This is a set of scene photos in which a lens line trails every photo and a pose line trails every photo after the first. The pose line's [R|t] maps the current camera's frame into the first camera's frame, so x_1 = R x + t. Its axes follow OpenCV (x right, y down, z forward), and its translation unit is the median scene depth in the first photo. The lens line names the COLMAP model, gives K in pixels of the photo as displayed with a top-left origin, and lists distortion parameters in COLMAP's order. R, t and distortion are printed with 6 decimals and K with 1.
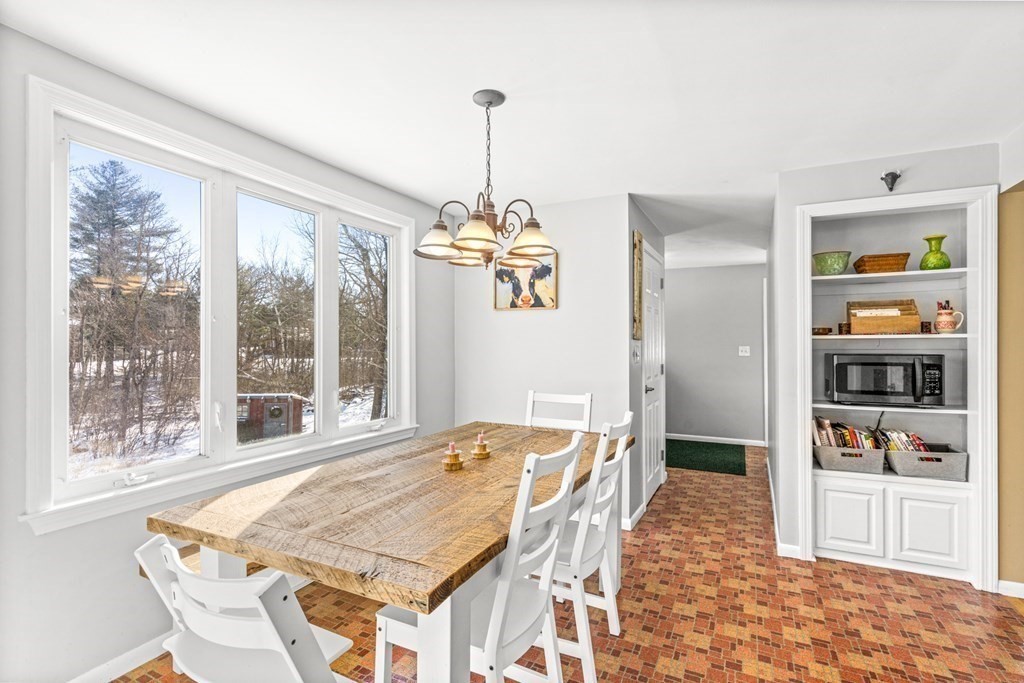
lens RADIAL K [[469.7, 0, 508.3], [0, 469.7, 342.1], [0, 0, 1]] dist [-0.006969, -0.002388]
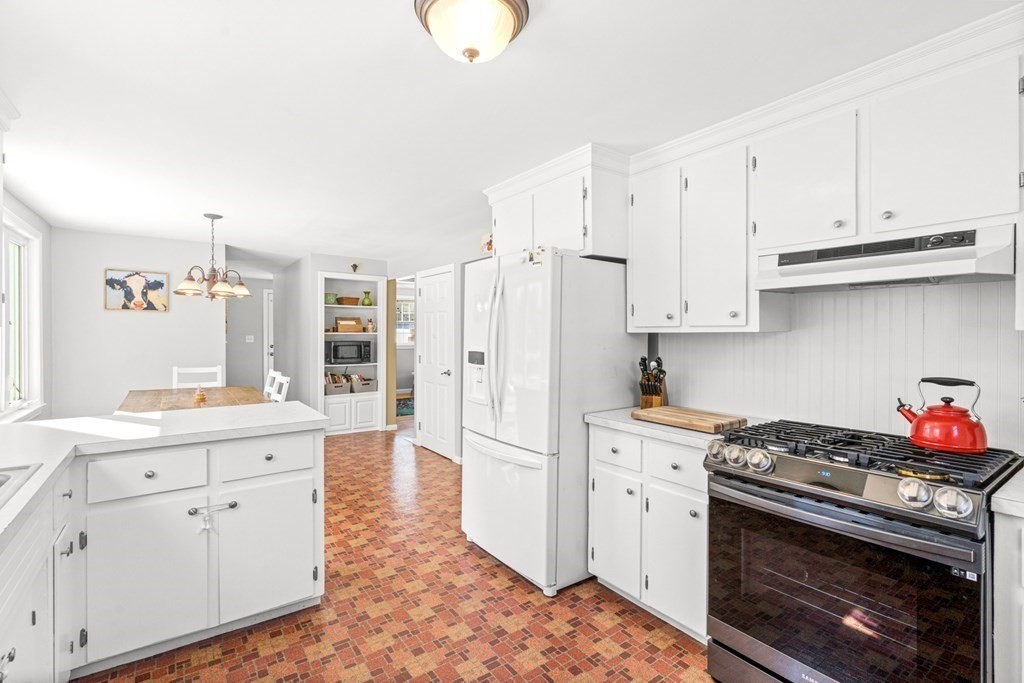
lens RADIAL K [[469.7, 0, 513.8], [0, 469.7, 336.6], [0, 0, 1]] dist [-0.006969, -0.002388]
pose [[0.447090, -0.002113, 0.894486, -0.697190], [-0.006793, 0.999960, 0.005757, -0.011561], [-0.894463, -0.008651, 0.447058, -0.581851]]
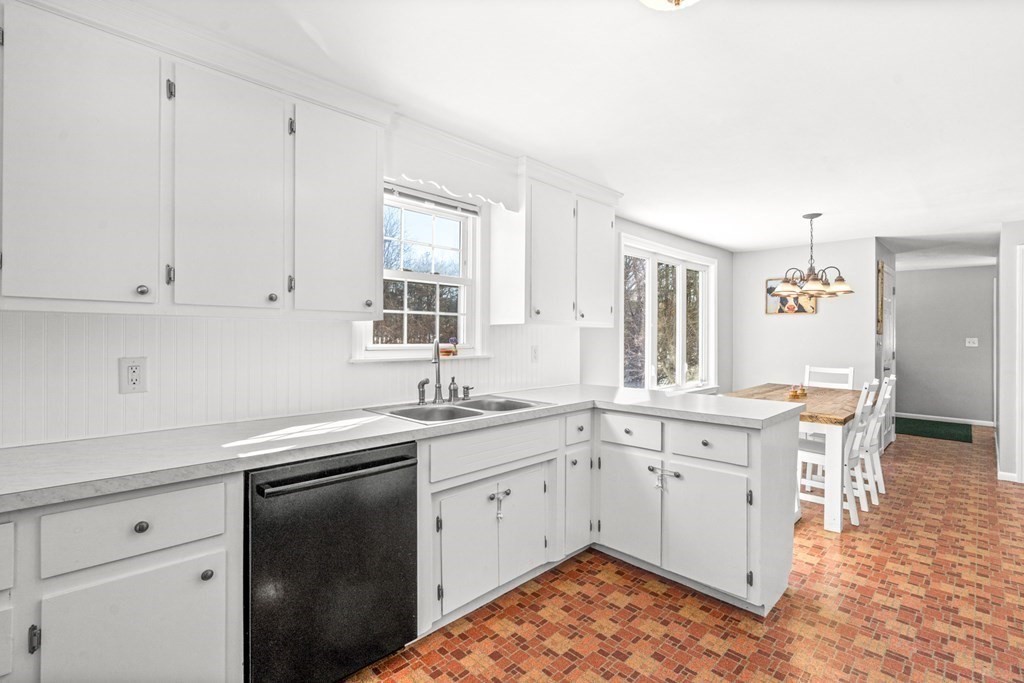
lens RADIAL K [[469.7, 0, 502.1], [0, 469.7, 341.6], [0, 0, 1]] dist [-0.006969, -0.002388]
pose [[0.949432, 0.015725, -0.313579, -0.377446], [-0.009483, 0.999726, 0.021418, -0.003934], [0.313830, -0.017361, 0.949320, -0.732639]]
